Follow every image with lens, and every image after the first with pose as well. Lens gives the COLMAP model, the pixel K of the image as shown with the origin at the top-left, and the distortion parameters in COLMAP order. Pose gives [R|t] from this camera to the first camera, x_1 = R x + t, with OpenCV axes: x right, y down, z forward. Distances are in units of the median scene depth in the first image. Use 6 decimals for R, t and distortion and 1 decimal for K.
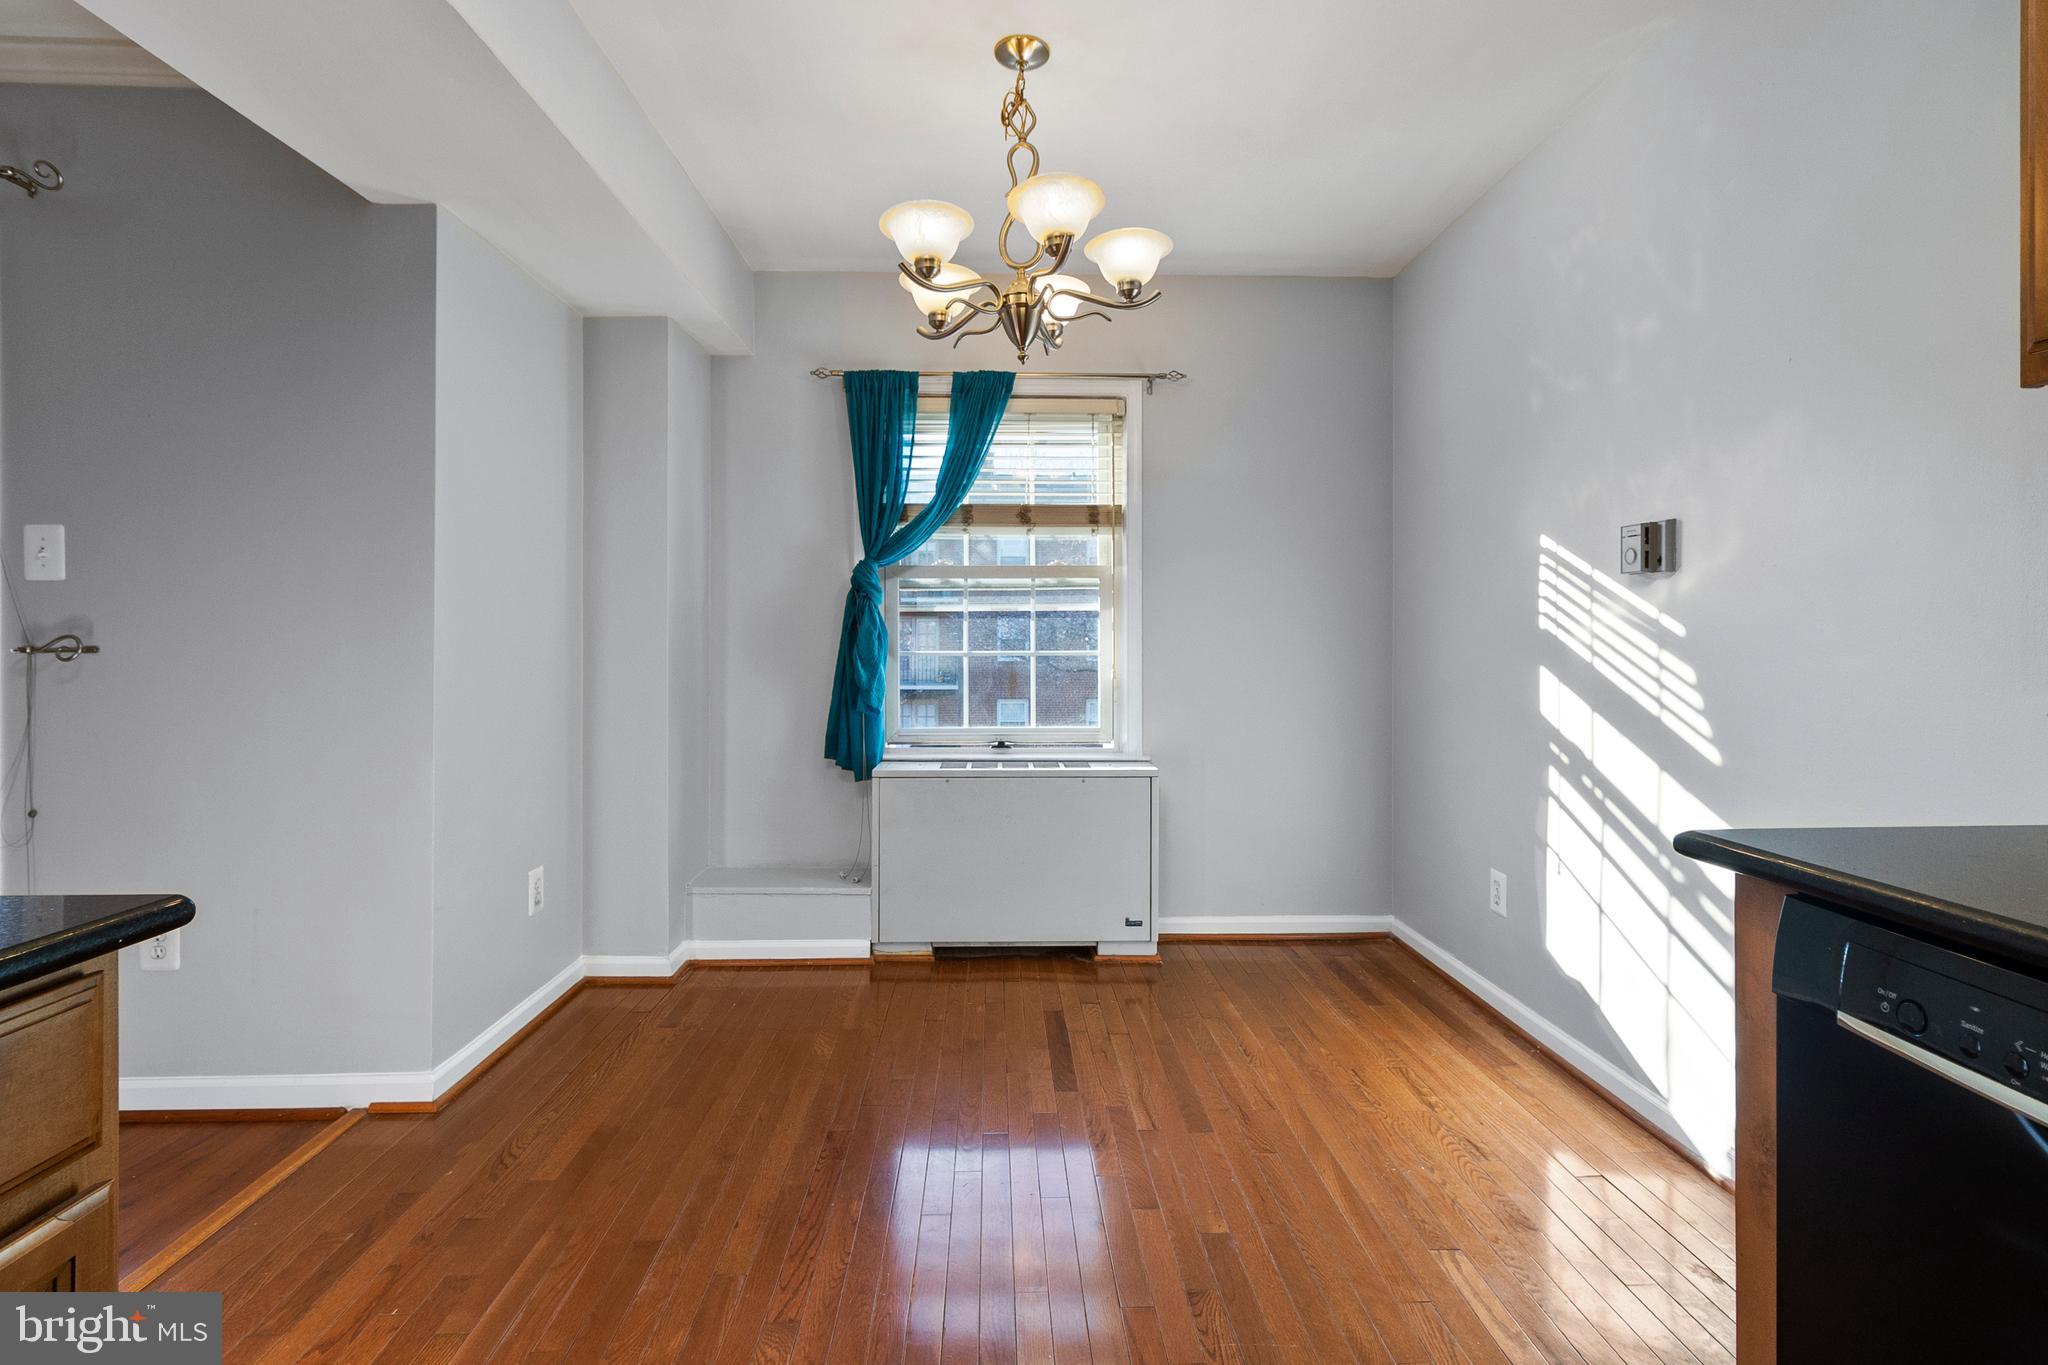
lens RADIAL K [[970.3, 0, 1031.9], [0, 970.3, 637.6], [0, 0, 1]] dist [0.000323, 0.000695]
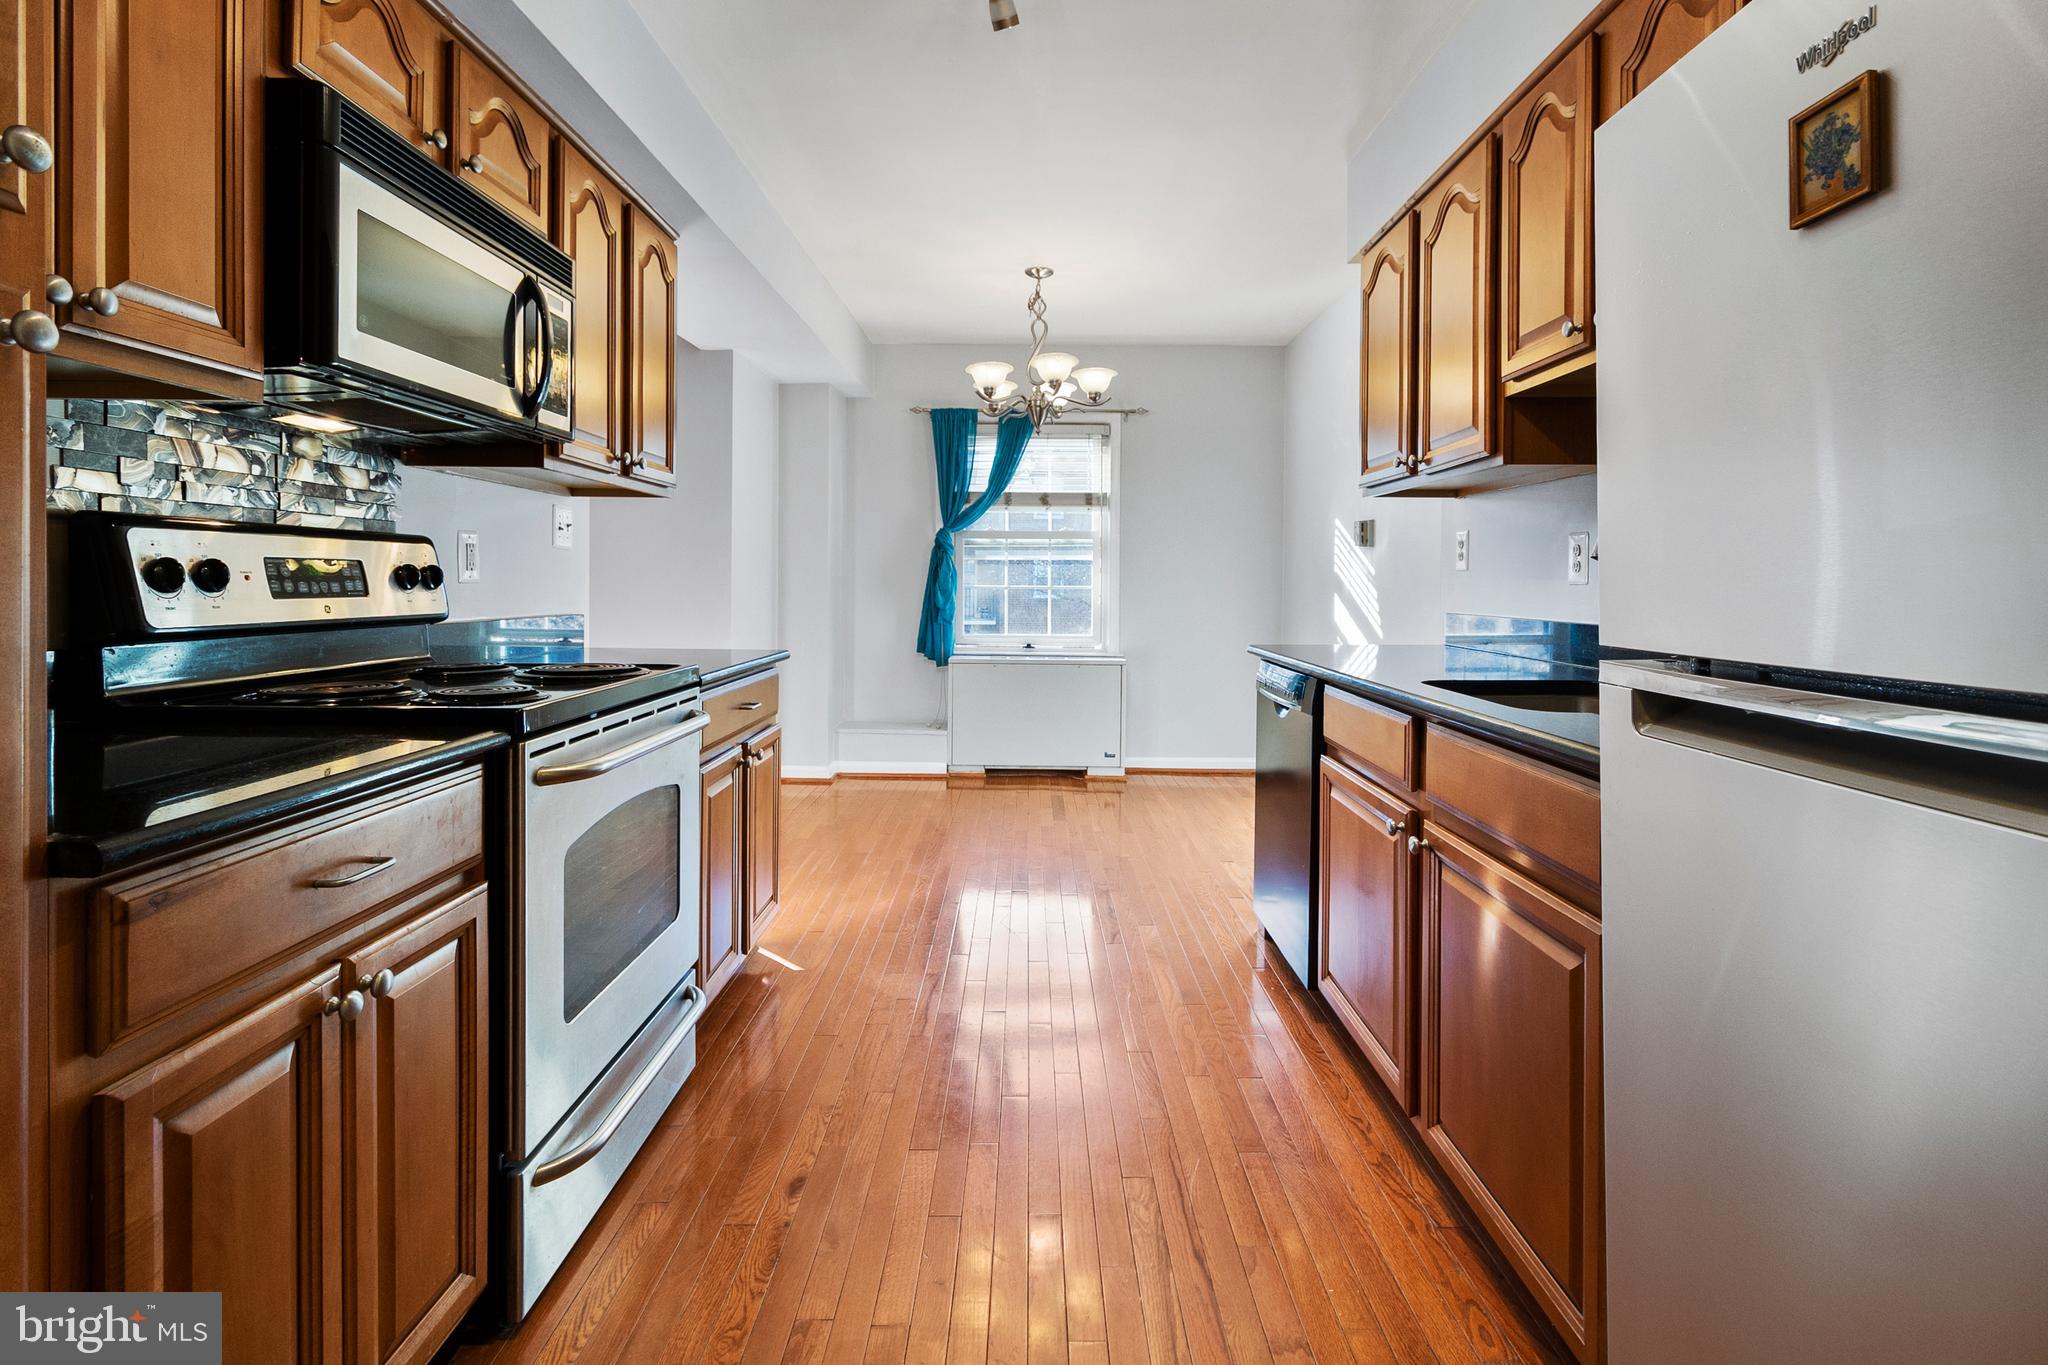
lens RADIAL K [[977.3, 0, 1024.3], [0, 977.3, 595.0], [0, 0, 1]] dist [0.002245, 0.000169]
pose [[0.998823, 0.009493, -0.047569, 0.036843], [-0.008212, 0.999600, 0.027051, -0.014489], [0.047807, -0.026629, 0.998502, -0.592812]]
